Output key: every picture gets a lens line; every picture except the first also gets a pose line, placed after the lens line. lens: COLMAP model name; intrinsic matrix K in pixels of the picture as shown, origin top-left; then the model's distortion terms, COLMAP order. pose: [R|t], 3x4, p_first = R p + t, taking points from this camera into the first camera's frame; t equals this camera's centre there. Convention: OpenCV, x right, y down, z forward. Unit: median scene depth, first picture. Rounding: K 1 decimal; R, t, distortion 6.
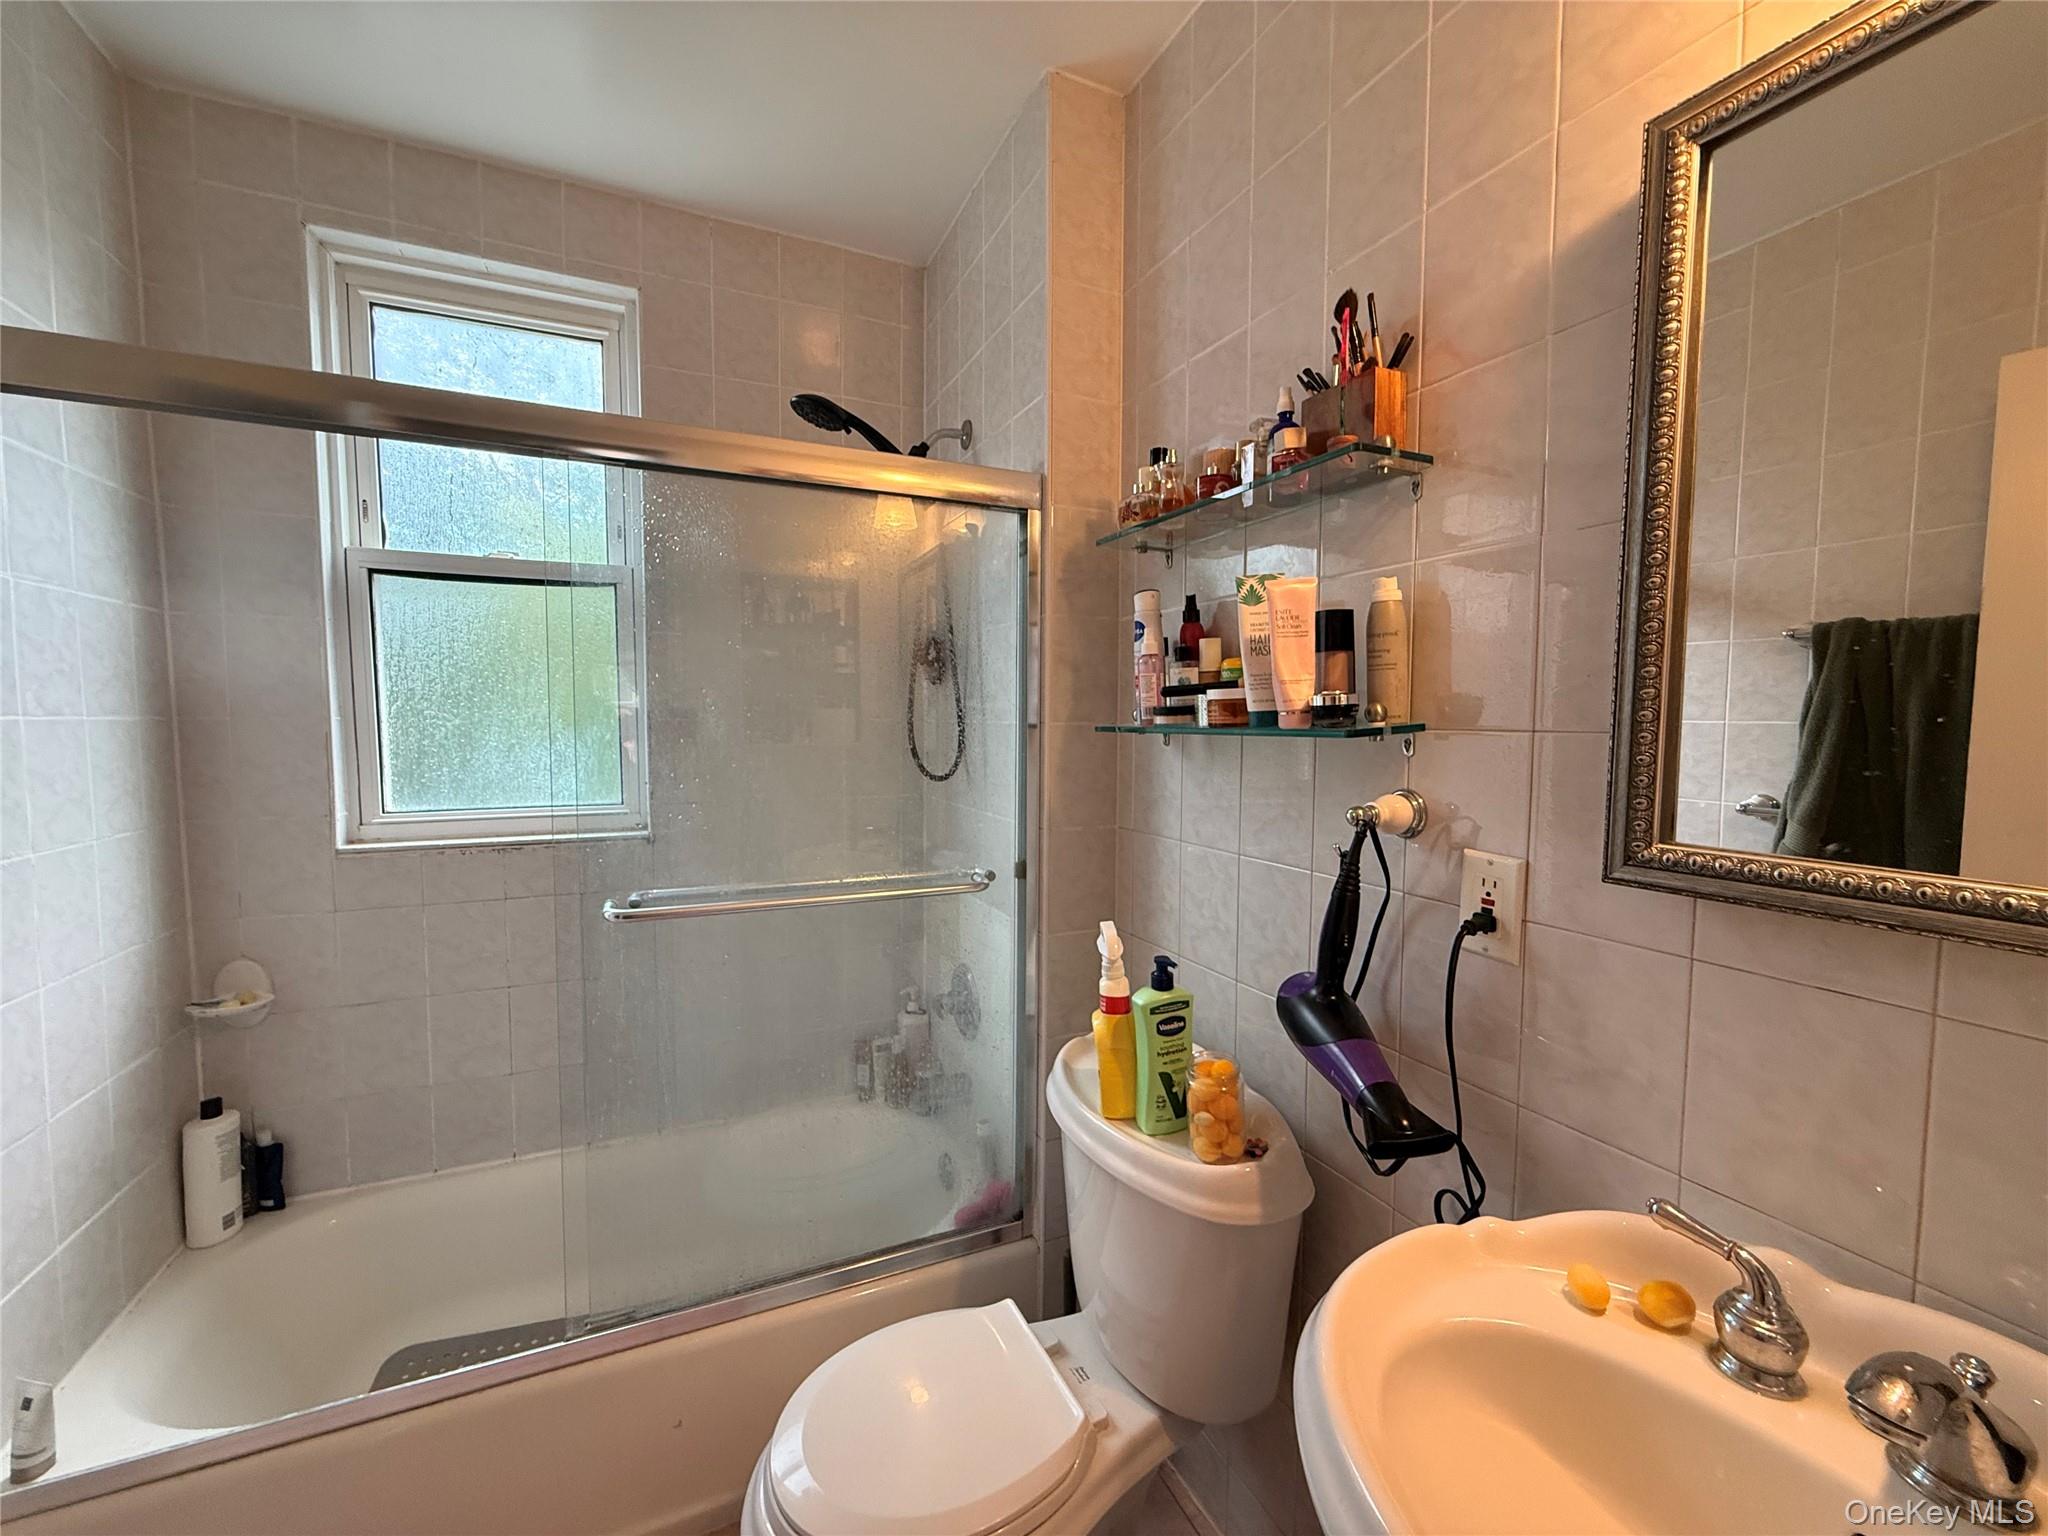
lens RADIAL K [[815.8, 0, 1018.5], [0, 815.8, 771.3], [0, 0, 1]] dist [0.000109, -0.000067]
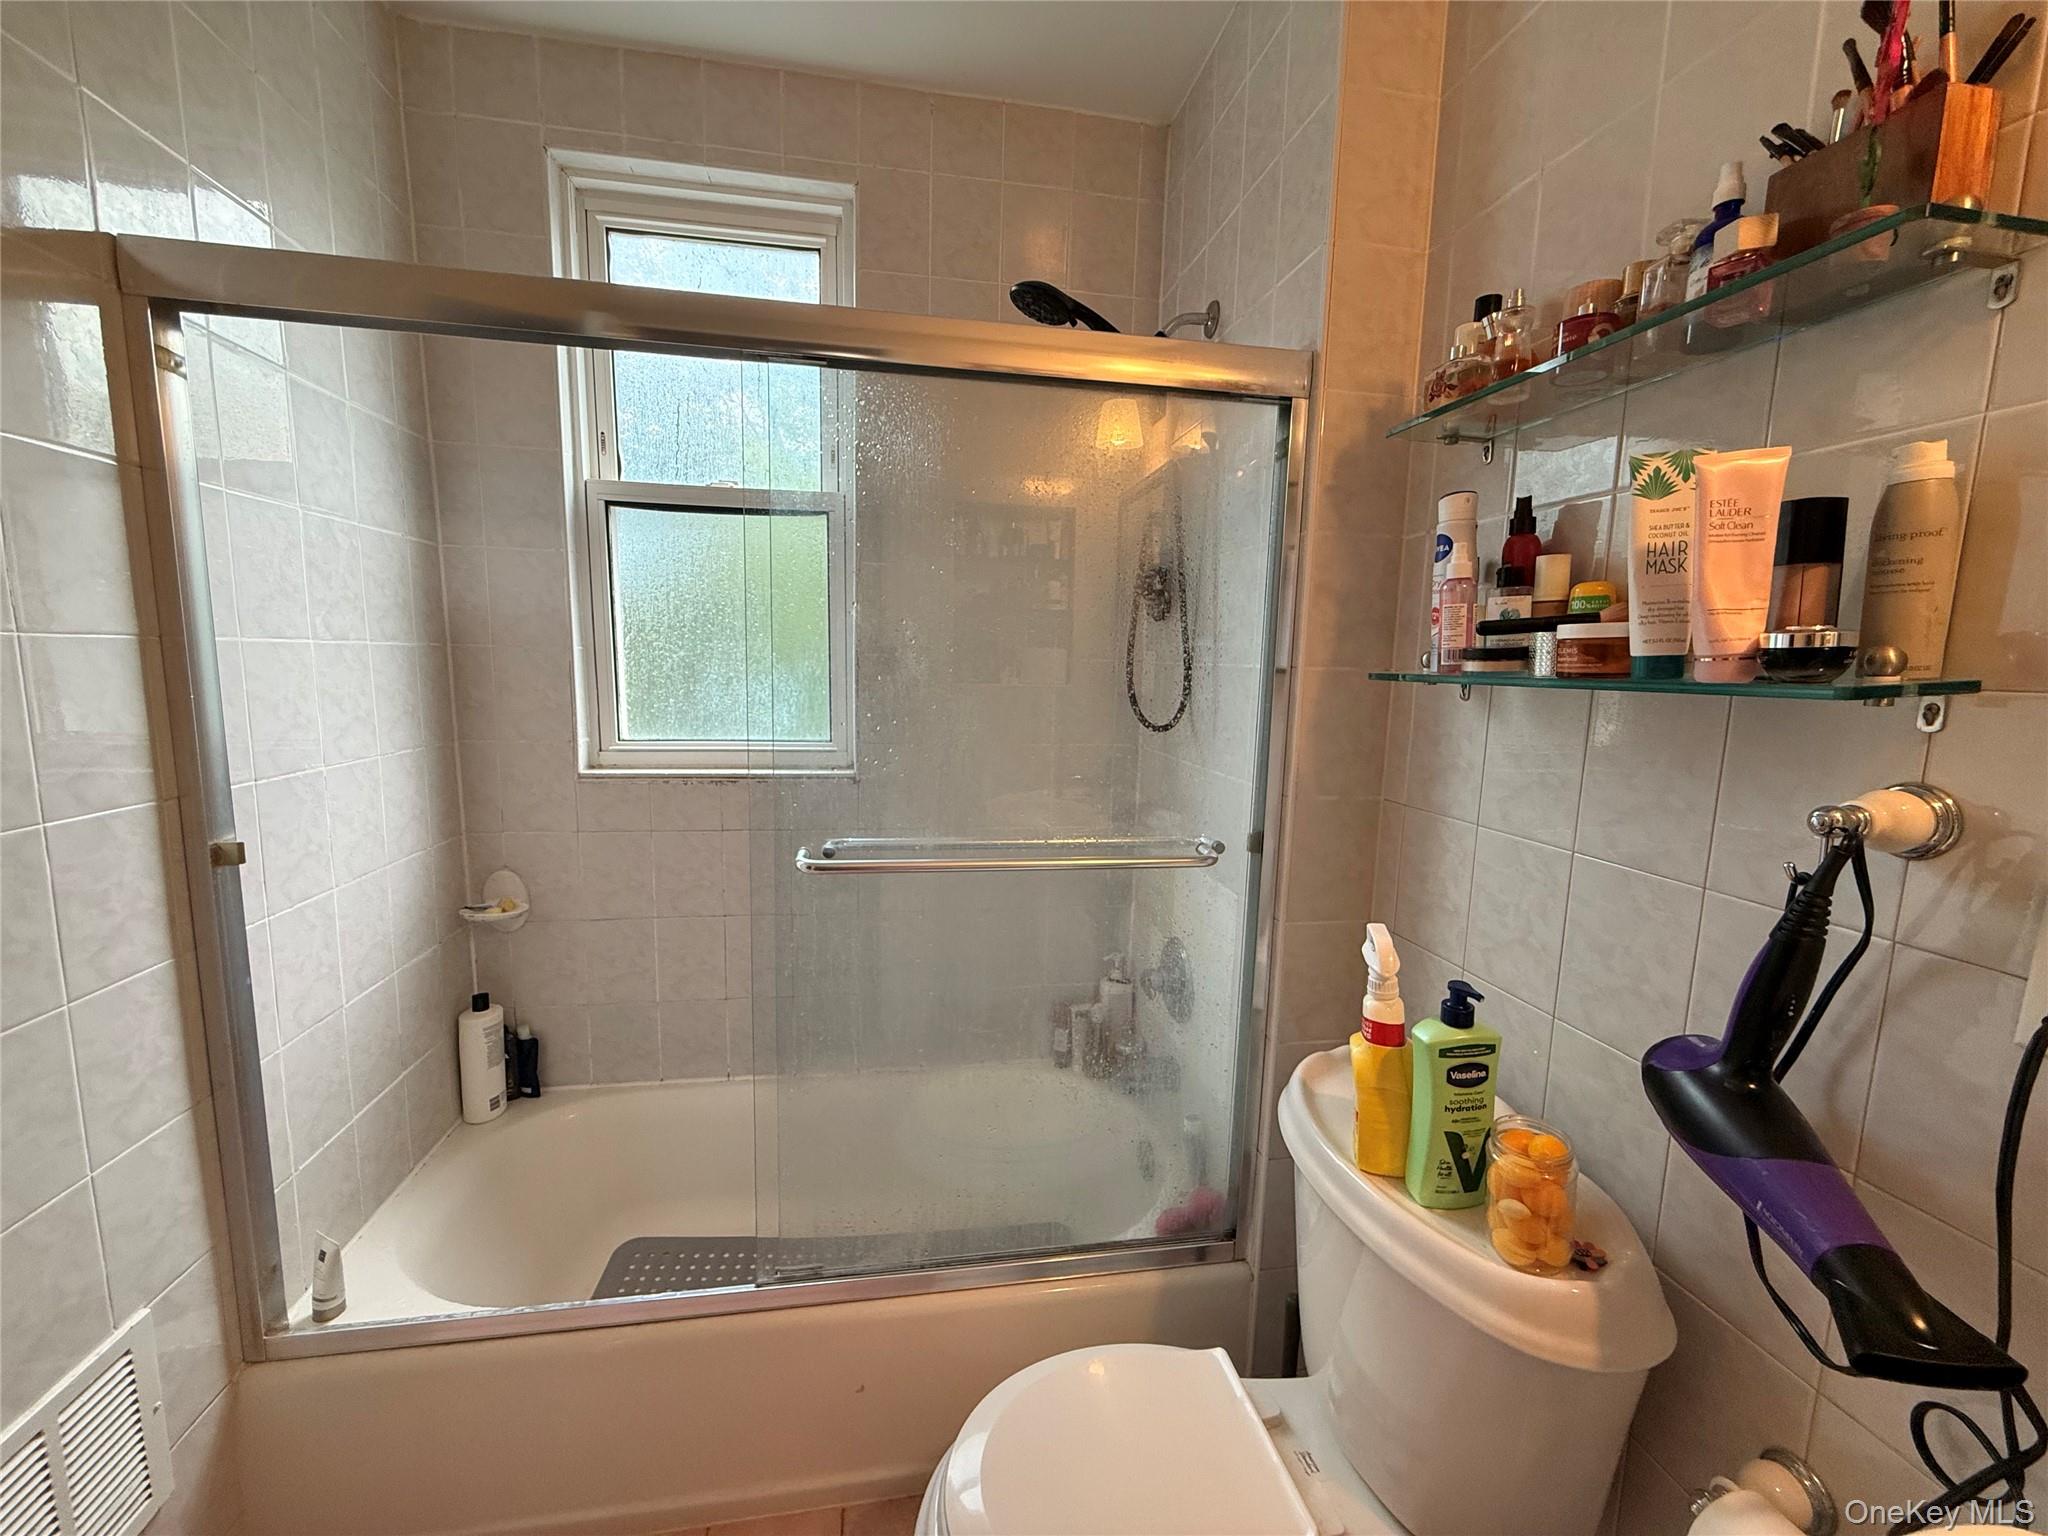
lens RADIAL K [[815.8, 0, 1024.8], [0, 815.8, 770.3], [0, 0, 1]] dist [0.000109, -0.000067]
pose [[0.969906, 0.052138, -0.237831, -0.033732], [-0.035887, 0.996747, 0.072160, -0.005849], [0.240819, -0.061454, 0.968622, 0.142912]]
